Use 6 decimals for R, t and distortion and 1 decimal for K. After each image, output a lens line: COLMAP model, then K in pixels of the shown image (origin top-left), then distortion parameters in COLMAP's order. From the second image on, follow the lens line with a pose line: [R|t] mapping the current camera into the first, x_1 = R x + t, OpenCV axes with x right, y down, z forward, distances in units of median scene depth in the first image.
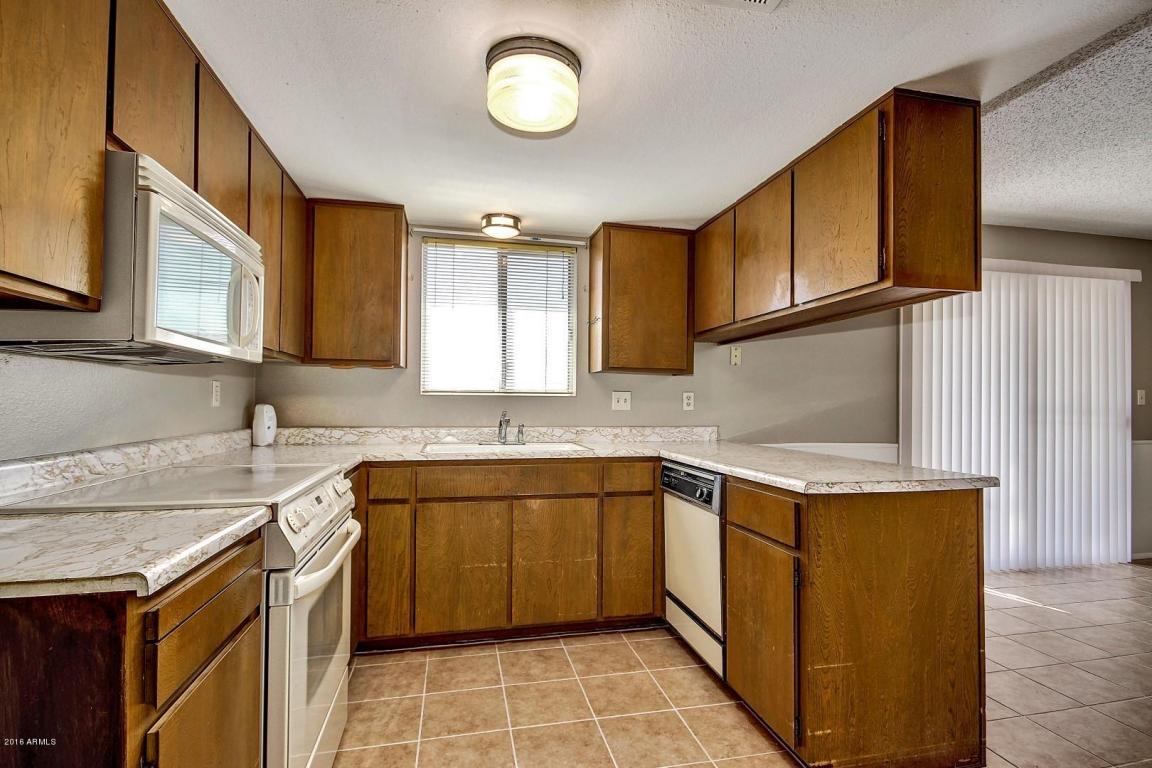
lens RADIAL K [[565.0, 0, 580.1], [0, 565.0, 395.2], [0, 0, 1]] dist [0.005480, -0.011005]
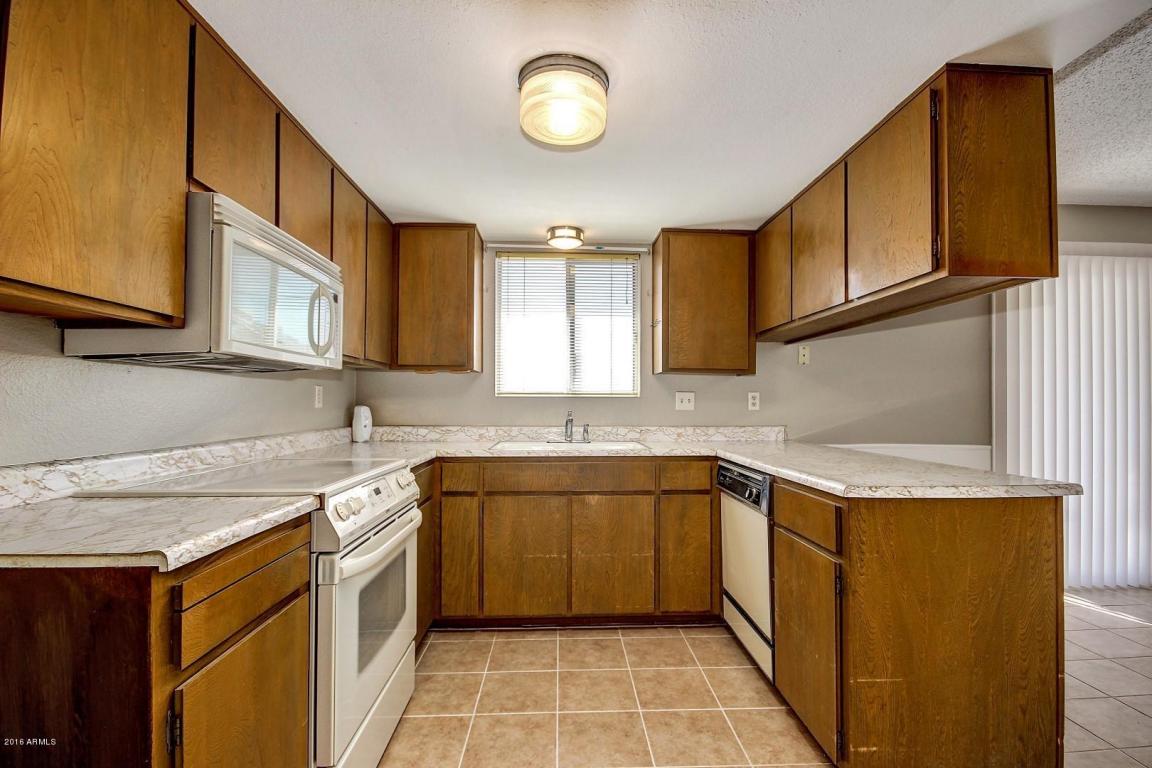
lens RADIAL K [[530.4, 0, 580.0], [0, 530.4, 394.7], [0, 0, 1]] dist [0.002968, -0.011805]
pose [[0.983515, -0.007417, -0.180672, 0.101412], [0.006897, 0.999970, -0.003506, 0.000880], [0.180693, 0.002202, 0.983537, 0.032780]]
